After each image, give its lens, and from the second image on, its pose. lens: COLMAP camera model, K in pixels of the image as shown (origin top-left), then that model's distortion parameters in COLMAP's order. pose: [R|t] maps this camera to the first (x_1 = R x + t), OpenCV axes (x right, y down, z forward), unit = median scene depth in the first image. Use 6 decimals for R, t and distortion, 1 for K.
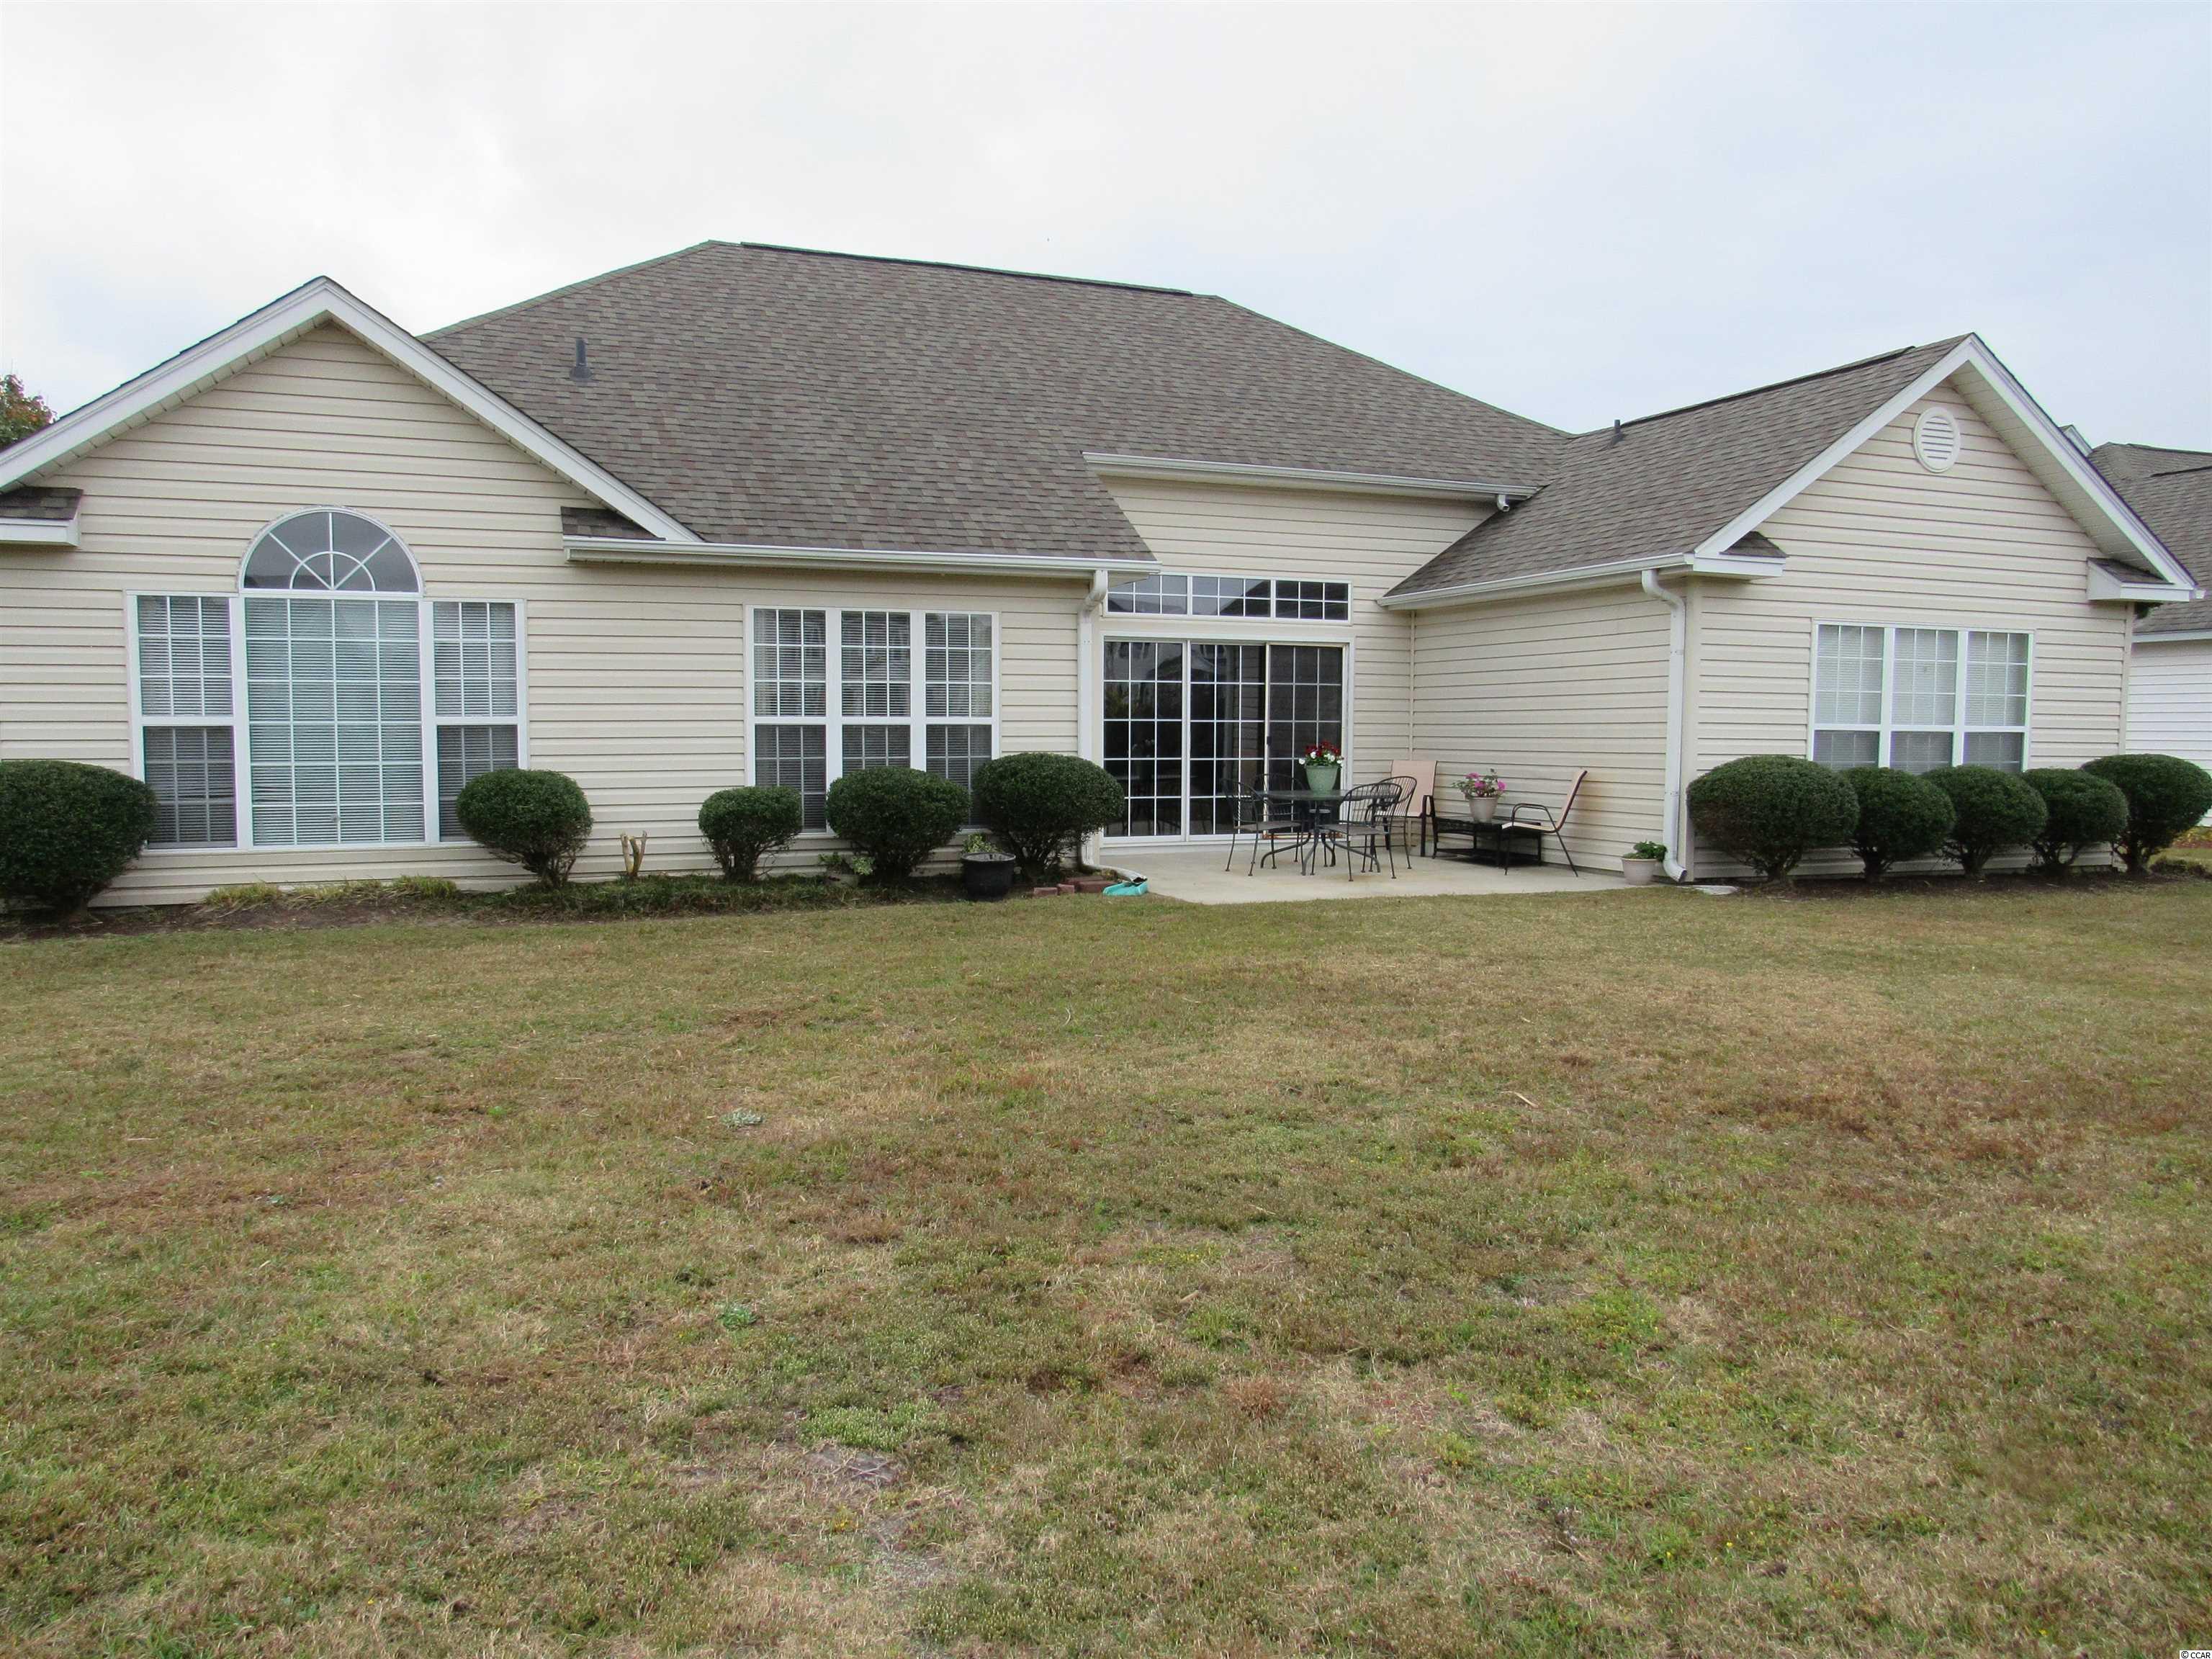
lens RADIAL K [[1540.9, 0, 1106.0], [0, 1540.9, 829.5], [0, 0, 1]] dist [-0.069143, 0.001046]
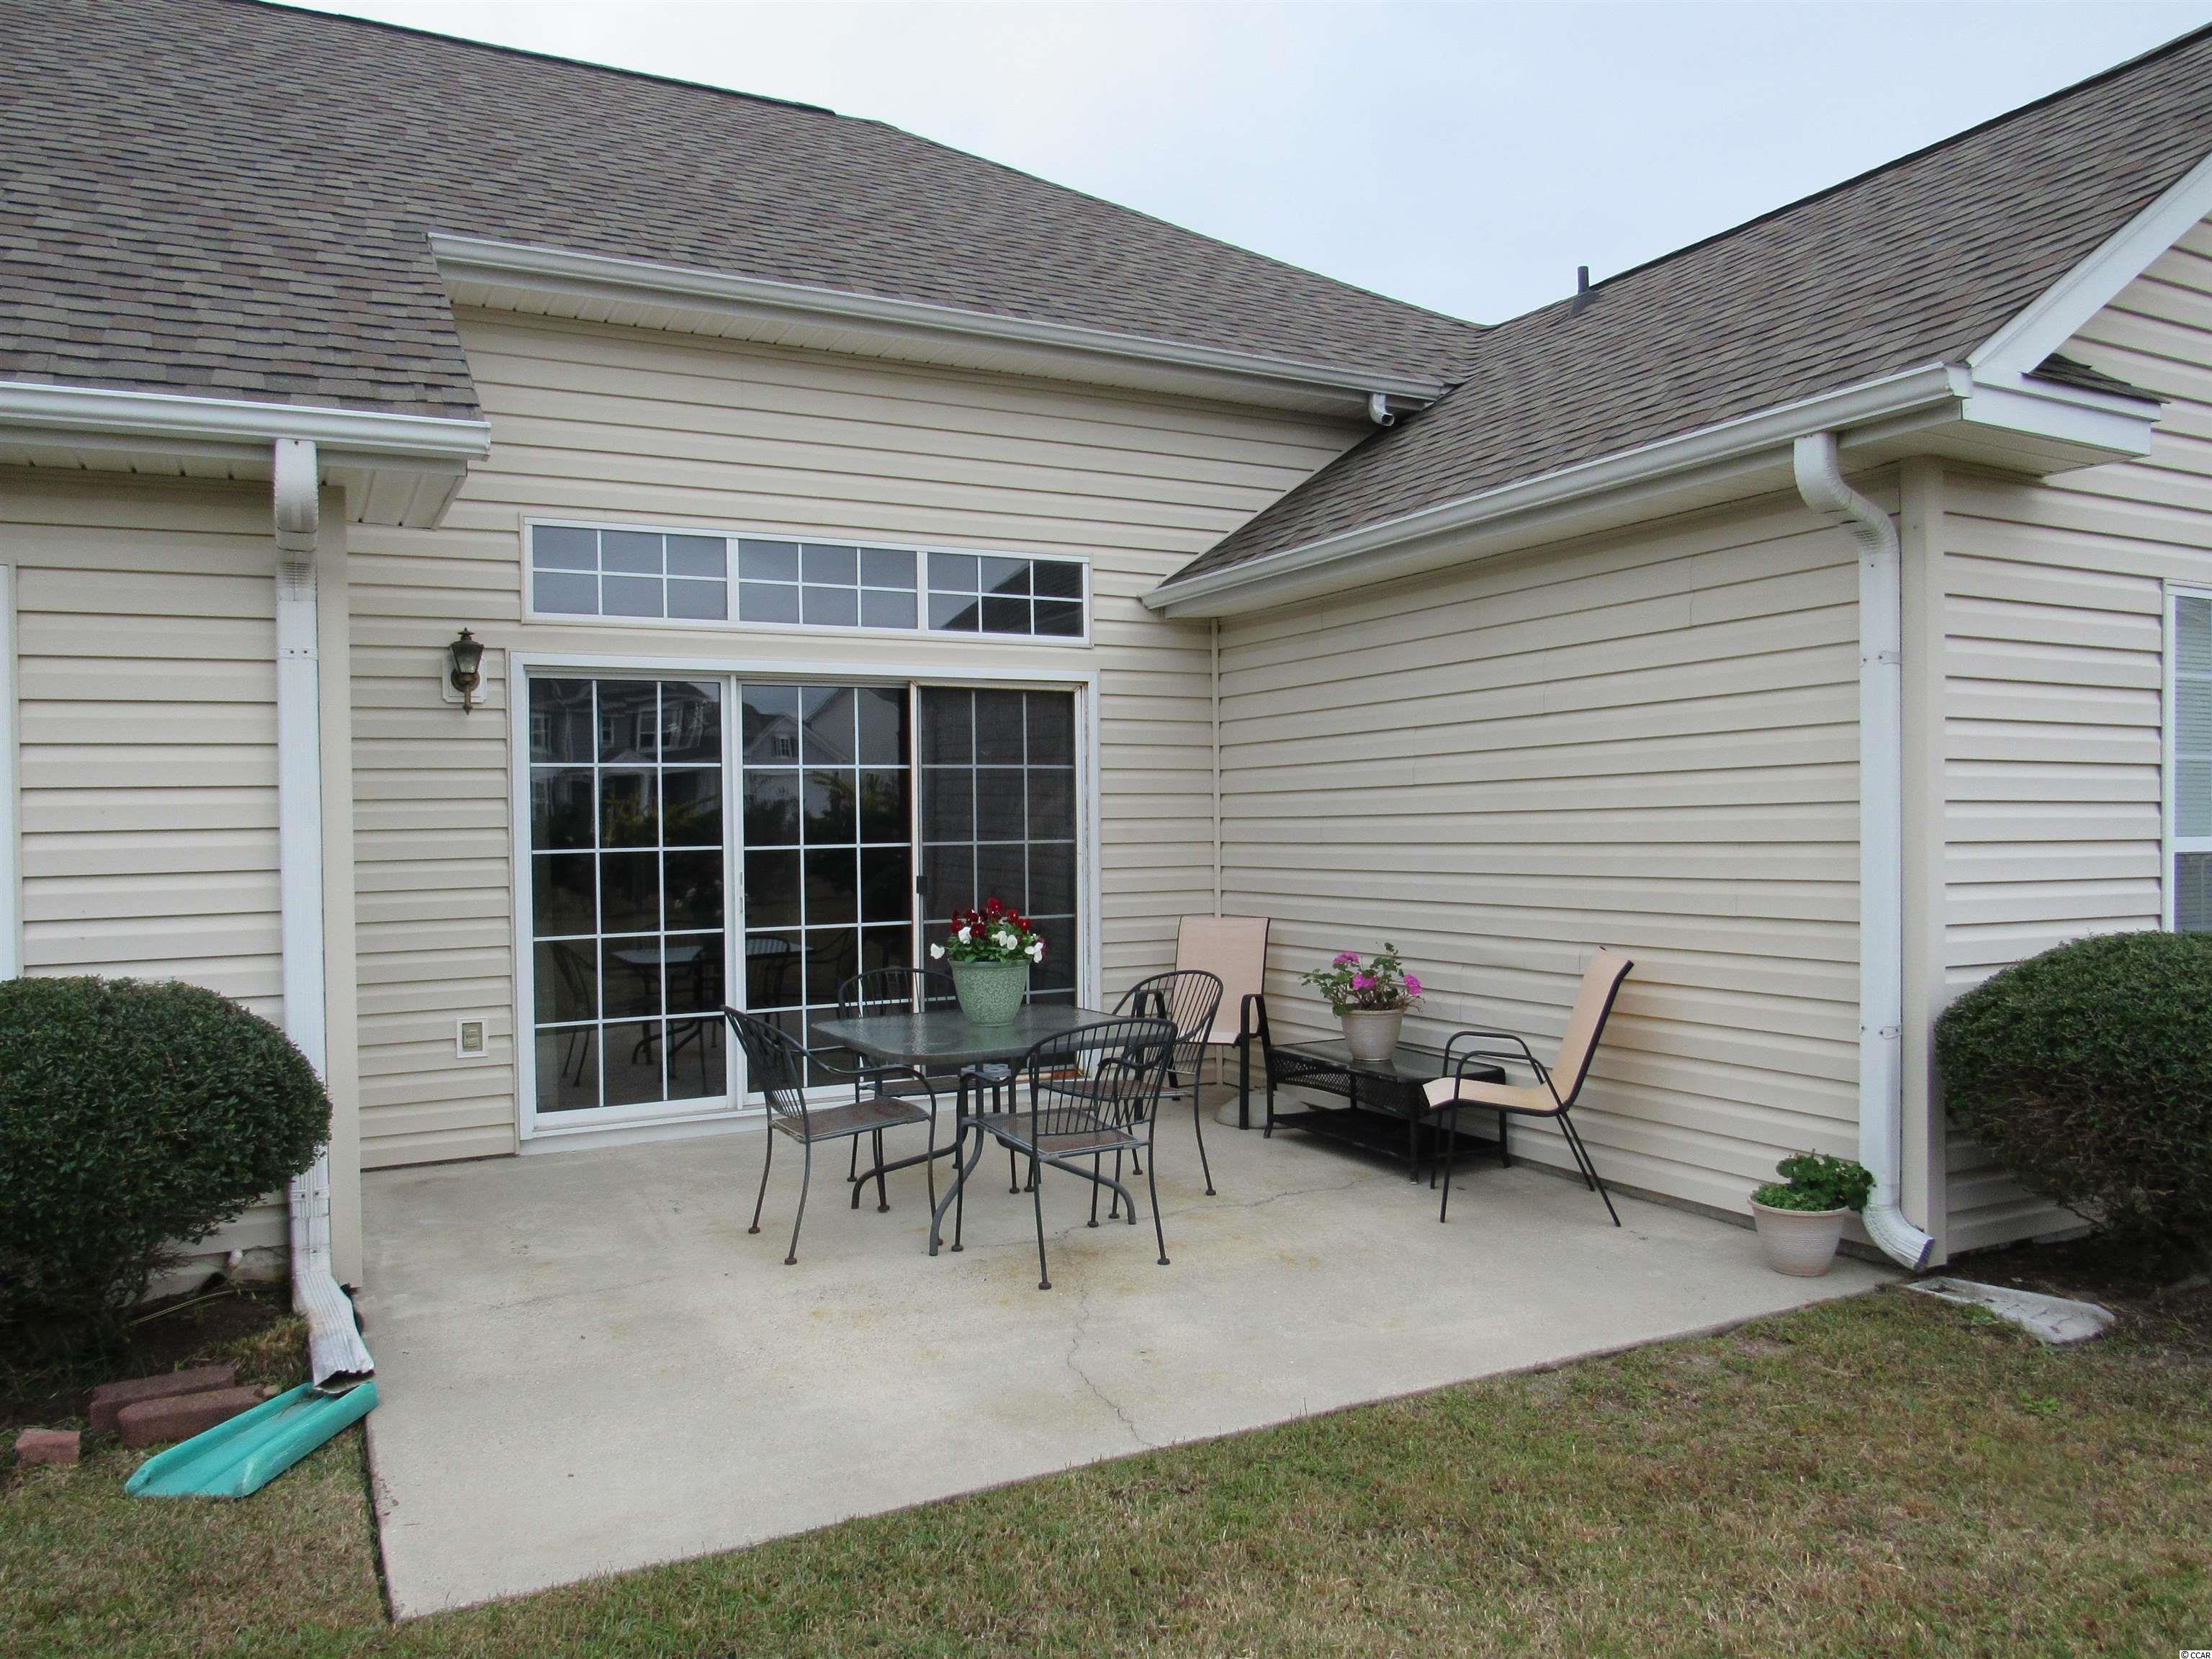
lens RADIAL K [[1532.4, 0, 1101.9], [0, 1532.4, 881.5], [0, 0, 1]] dist [-0.130896, 0.000145]
pose [[0.994405, -0.021106, 0.103508, 0.116966], [0.024370, 0.999242, -0.030372, -0.044670], [-0.102788, 0.032724, 0.994165, 0.541250]]
